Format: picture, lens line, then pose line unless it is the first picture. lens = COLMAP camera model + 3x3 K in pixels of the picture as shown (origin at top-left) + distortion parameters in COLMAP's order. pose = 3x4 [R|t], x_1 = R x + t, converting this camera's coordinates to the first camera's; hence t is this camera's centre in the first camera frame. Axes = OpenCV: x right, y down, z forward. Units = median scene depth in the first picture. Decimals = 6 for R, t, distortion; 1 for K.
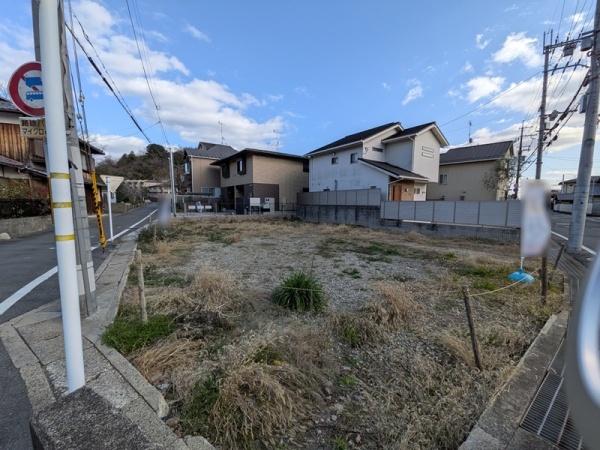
lens RADIAL K [[238.0, 0, 299.1], [0, 238.0, 223.9], [0, 0, 1]] dist [0.003385, -0.000165]
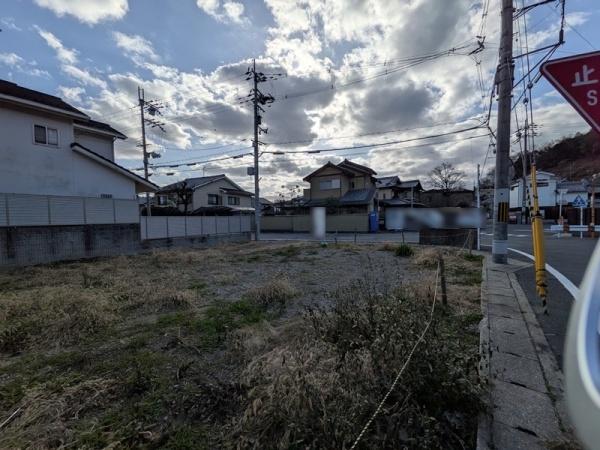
lens RADIAL K [[233.5, 0, 296.7], [0, 233.5, 217.4], [0, 0, 1]] dist [0.002334, -0.000059]
pose [[-0.336189, 0.004727, 0.941783, -0.422996], [0.100606, 0.994446, 0.030922, -0.055256], [-0.936406, 0.105145, -0.334797, 0.655453]]
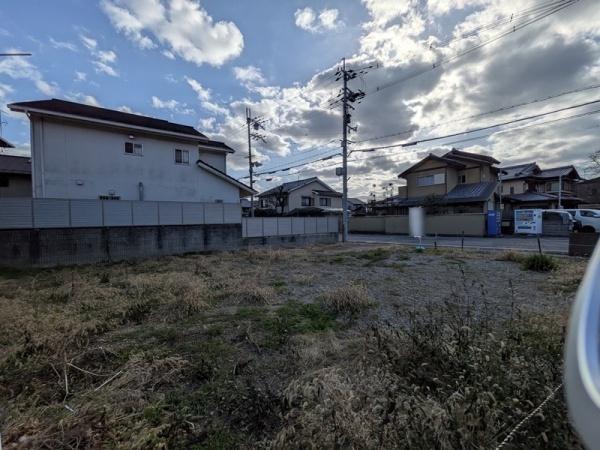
lens RADIAL K [[230.2, 0, 299.7], [0, 230.2, 219.2], [0, 0, 1]] dist [0.001479, -0.000168]
pose [[0.048516, -0.001930, 0.998821, -0.407537], [0.107397, 0.994211, -0.003295, -0.054000], [-0.993032, 0.107430, 0.048443, 0.623814]]
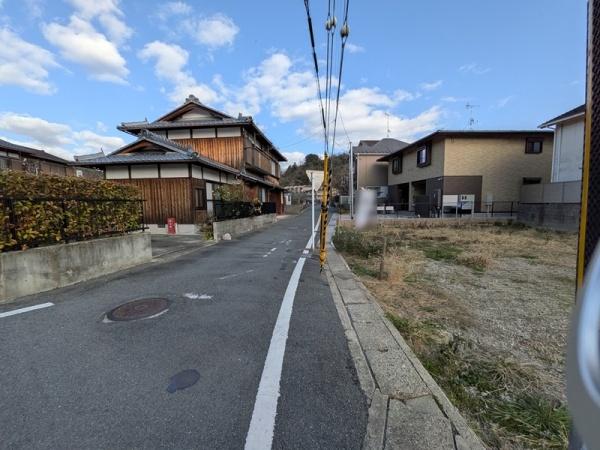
lens RADIAL K [[234.2, 0, 299.3], [0, 234.2, 224.1], [0, 0, 1]] dist [0.002696, -0.000503]
pose [[0.827017, 0.030792, -0.561333, -0.179340], [-0.033451, 0.999425, 0.005541, -0.008793], [0.561181, 0.014195, 0.827571, 0.151629]]
